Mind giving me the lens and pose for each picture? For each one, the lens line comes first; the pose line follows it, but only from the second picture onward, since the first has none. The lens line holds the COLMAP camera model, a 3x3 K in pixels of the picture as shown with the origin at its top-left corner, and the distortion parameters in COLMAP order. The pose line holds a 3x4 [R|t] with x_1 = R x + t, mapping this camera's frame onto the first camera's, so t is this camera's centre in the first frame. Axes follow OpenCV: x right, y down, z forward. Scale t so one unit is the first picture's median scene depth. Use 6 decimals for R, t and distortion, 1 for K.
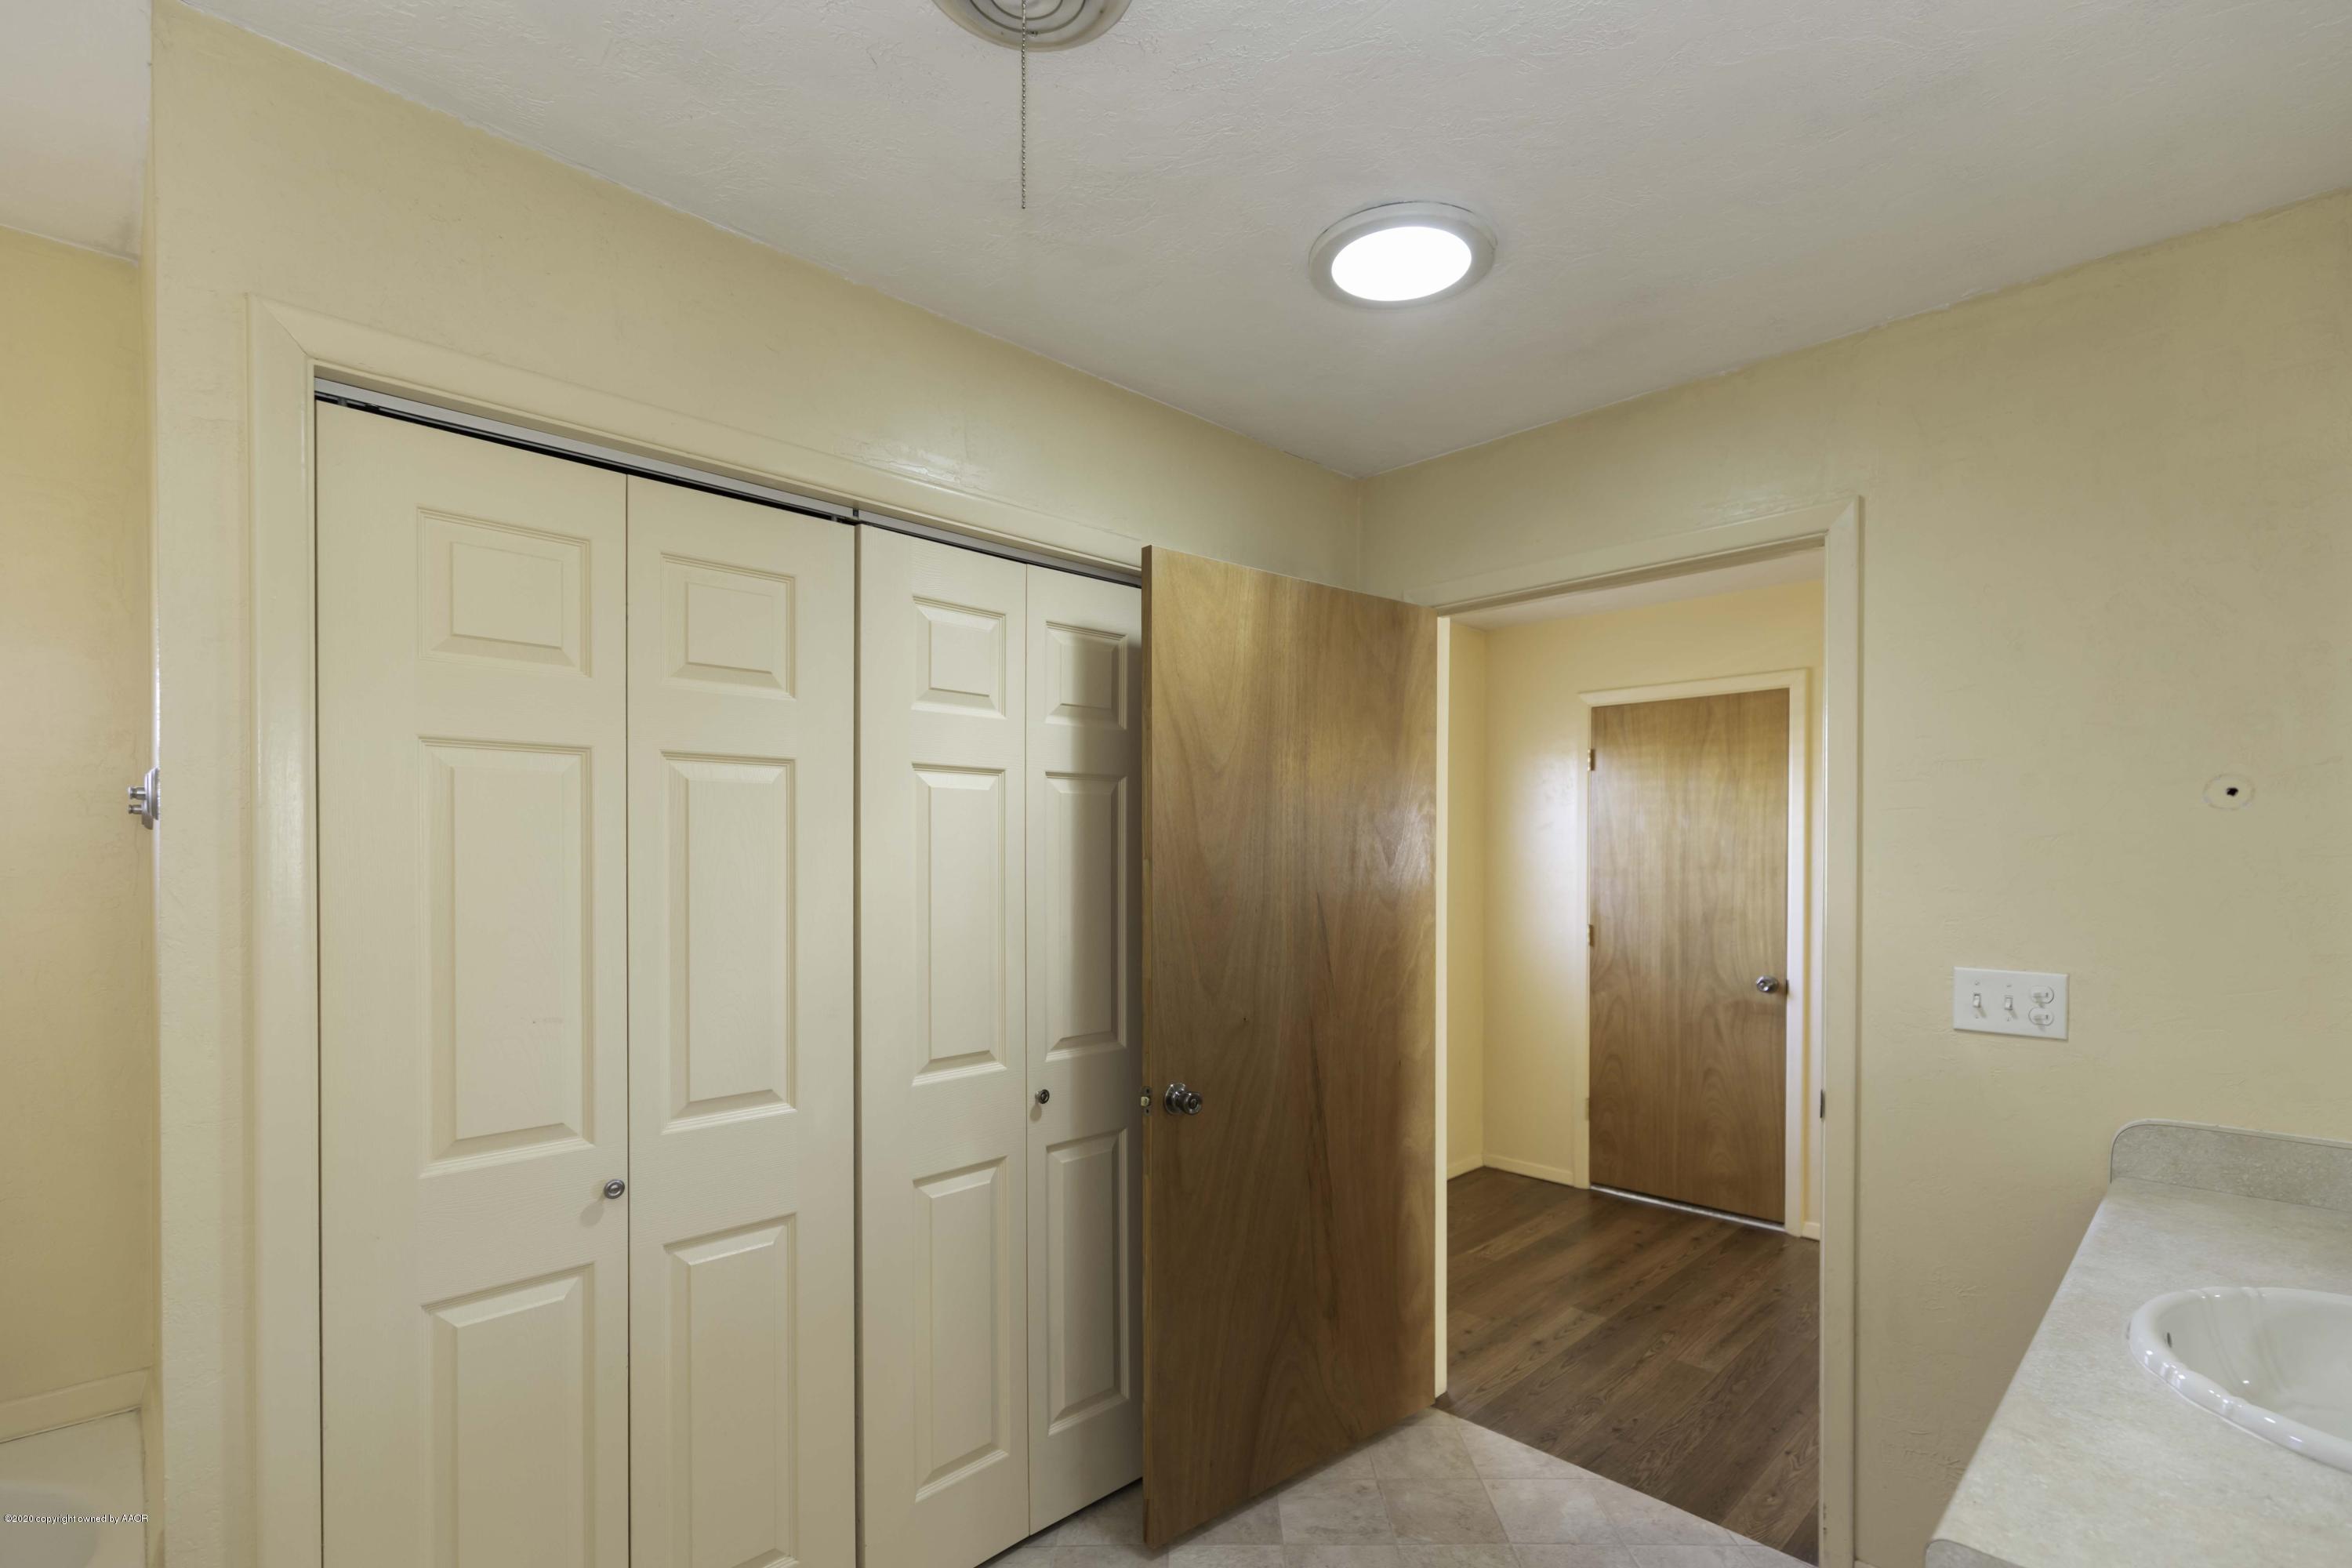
lens RADIAL K [[1055.0, 0, 1192.3], [0, 1055.0, 866.9], [0, 0, 1]] dist [0.007714, -0.003607]
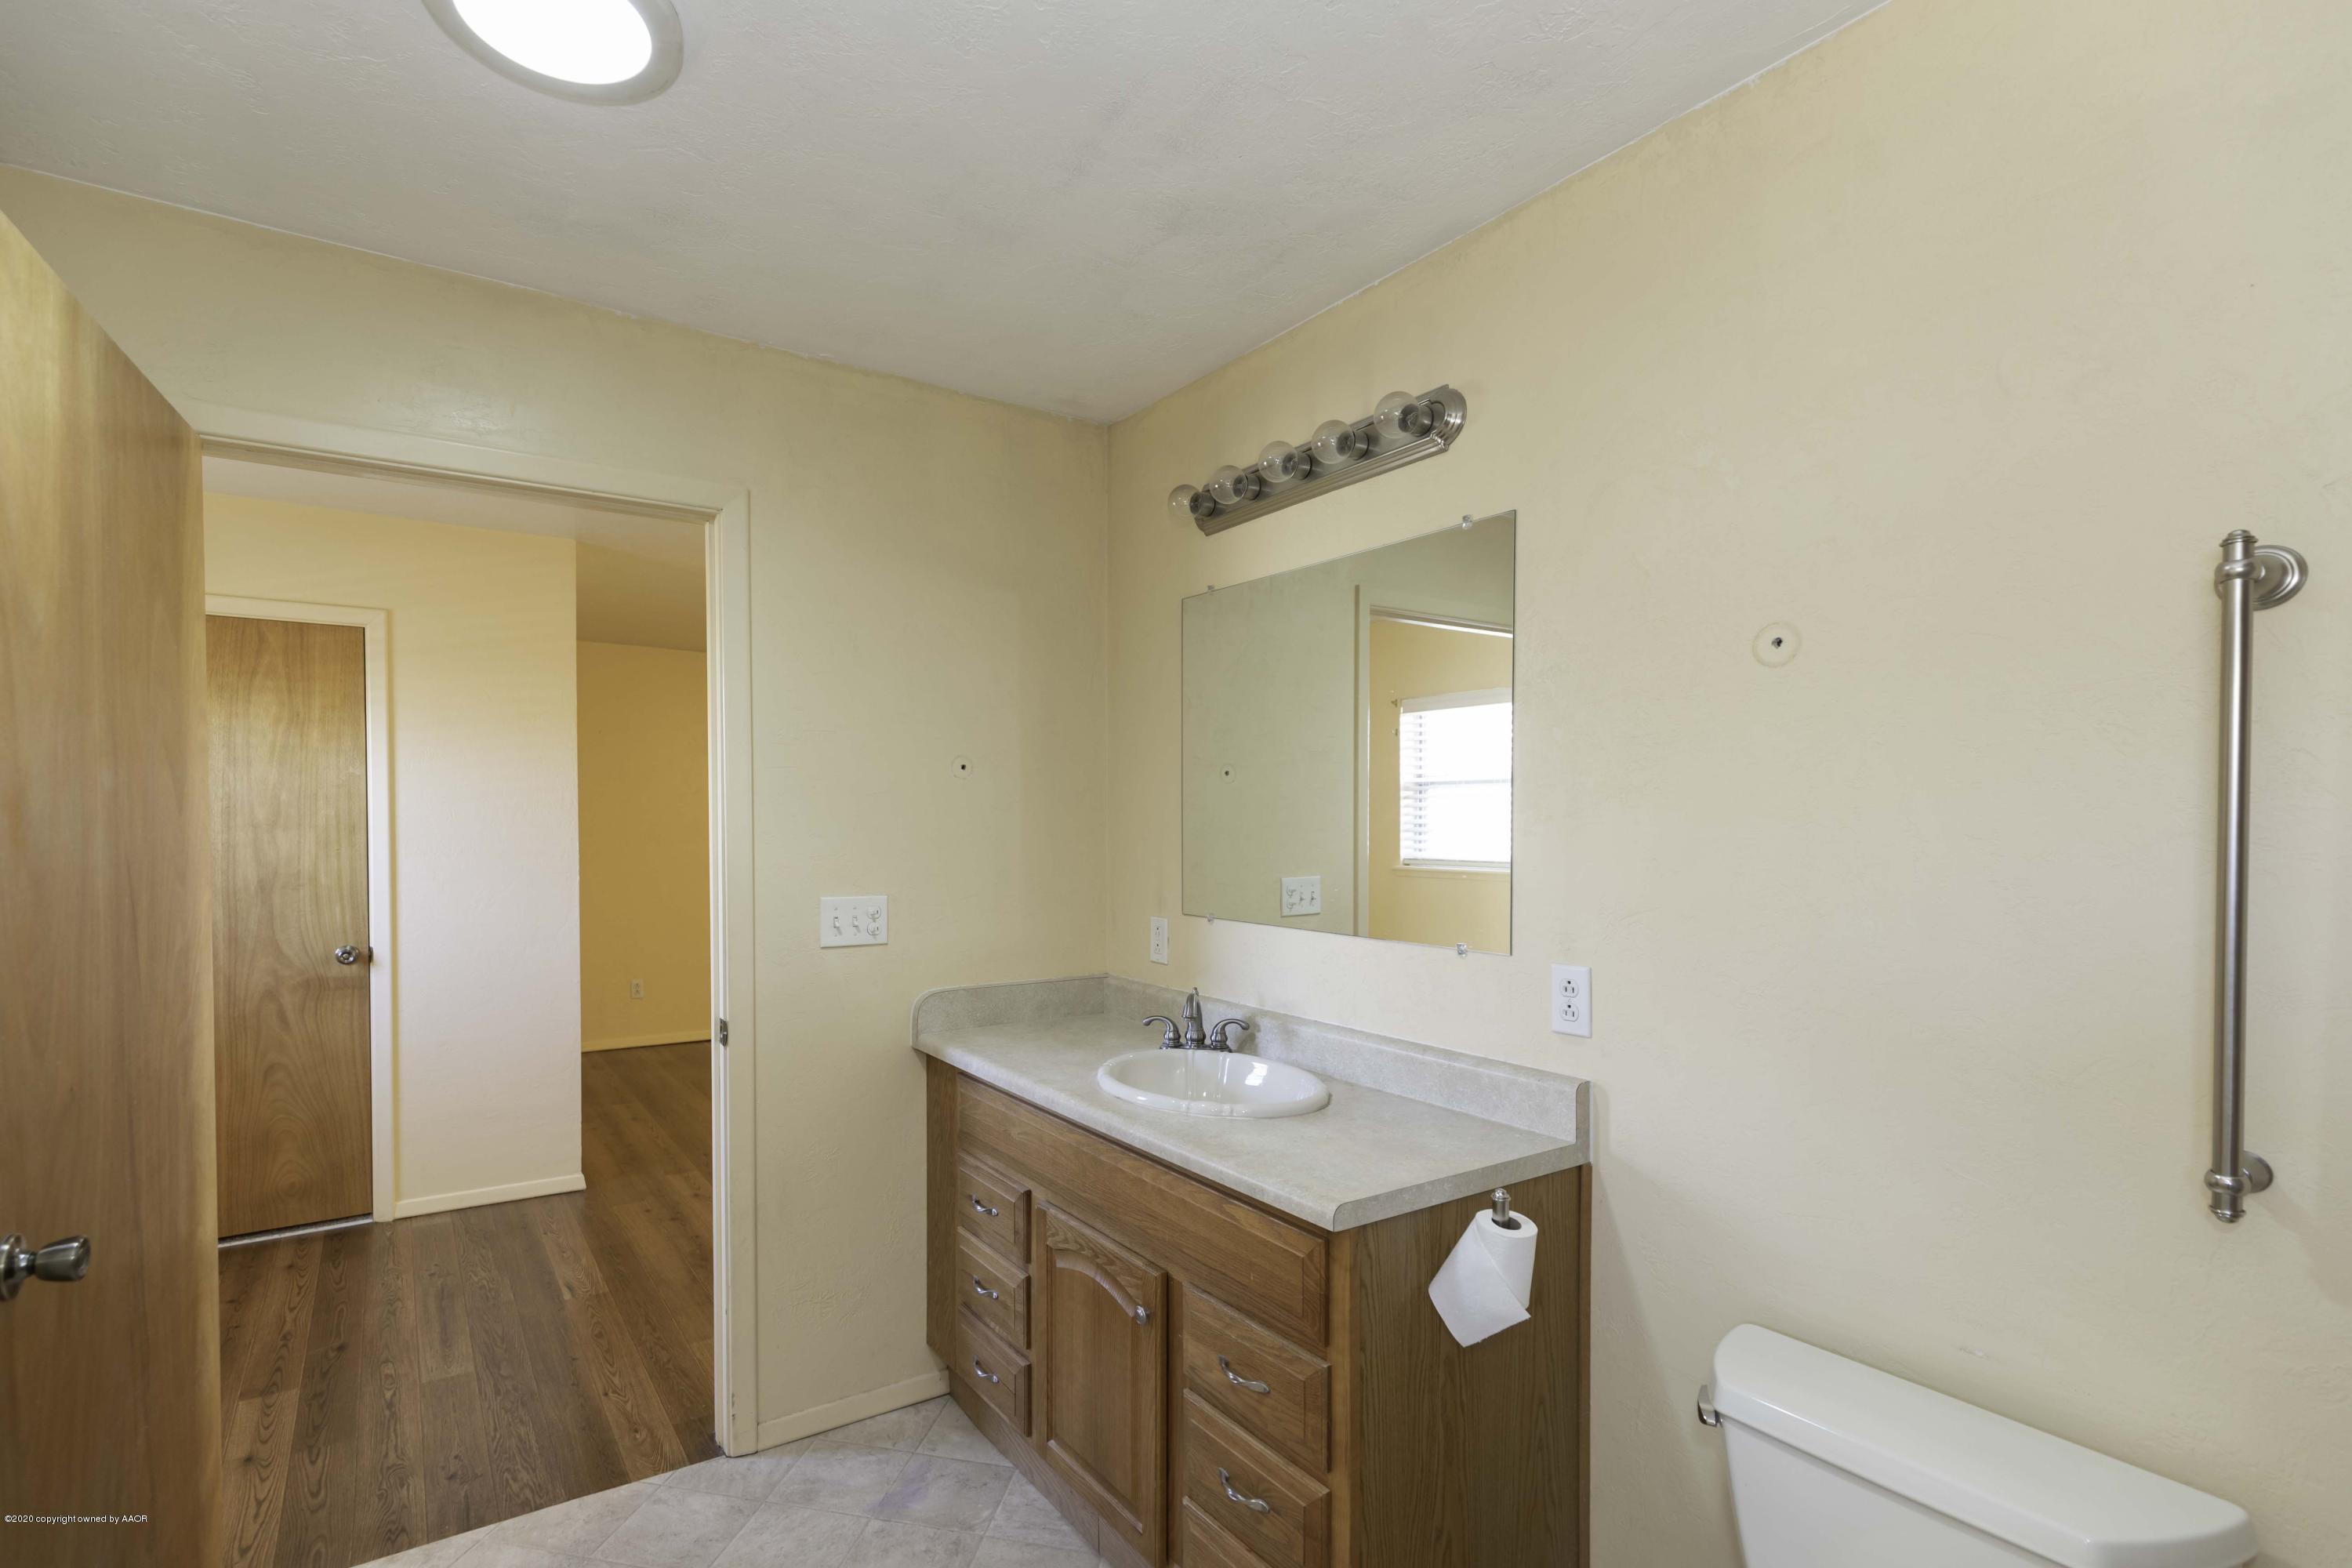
lens RADIAL K [[1055.0, 0, 1100.9], [0, 1055.0, 841.0], [0, 0, 1]] dist [0.007714, -0.003607]
pose [[0.244045, -0.018983, 0.969578, -0.168072], [0.008185, 0.999813, 0.017514, 0.003878], [-0.969729, 0.003662, 0.244154, 0.161118]]
